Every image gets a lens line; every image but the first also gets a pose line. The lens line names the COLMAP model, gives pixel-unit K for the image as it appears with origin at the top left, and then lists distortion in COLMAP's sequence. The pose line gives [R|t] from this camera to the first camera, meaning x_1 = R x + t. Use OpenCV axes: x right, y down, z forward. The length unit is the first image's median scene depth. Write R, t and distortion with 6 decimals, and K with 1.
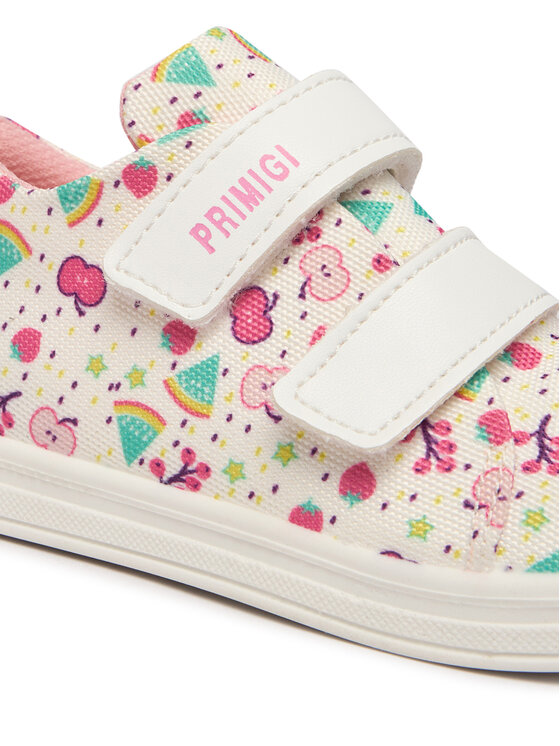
lens RADIAL K [[2073.3, 0, 280.0], [0, 2073.3, 373.0], [0, 0, 1]] dist [-0.354741, 0.477740]
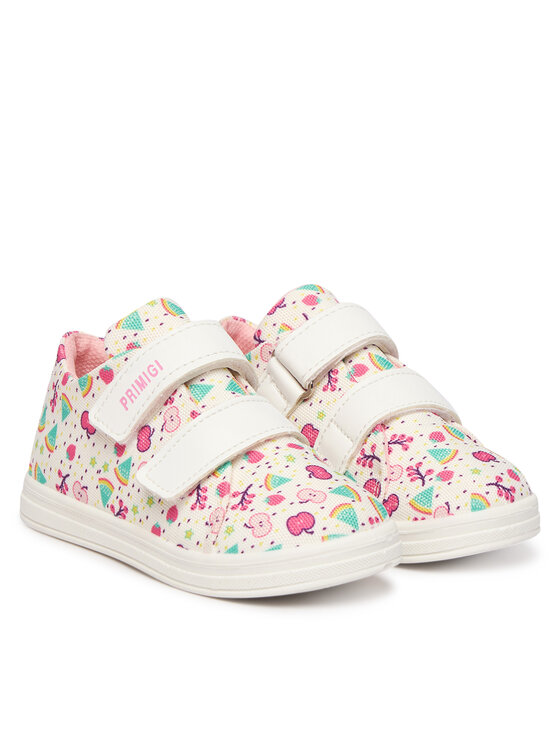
lens RADIAL K [[3160.7, 0, 280.0], [0, 3160.7, 373.0], [0, 0, 1]] dist [-1.114285, -0.625403]
pose [[0.906268, -0.016581, -0.422377, 1.519380], [0.003512, 0.999491, -0.031701, 0.008699], [0.422688, 0.027246, 0.905866, -1.948670]]
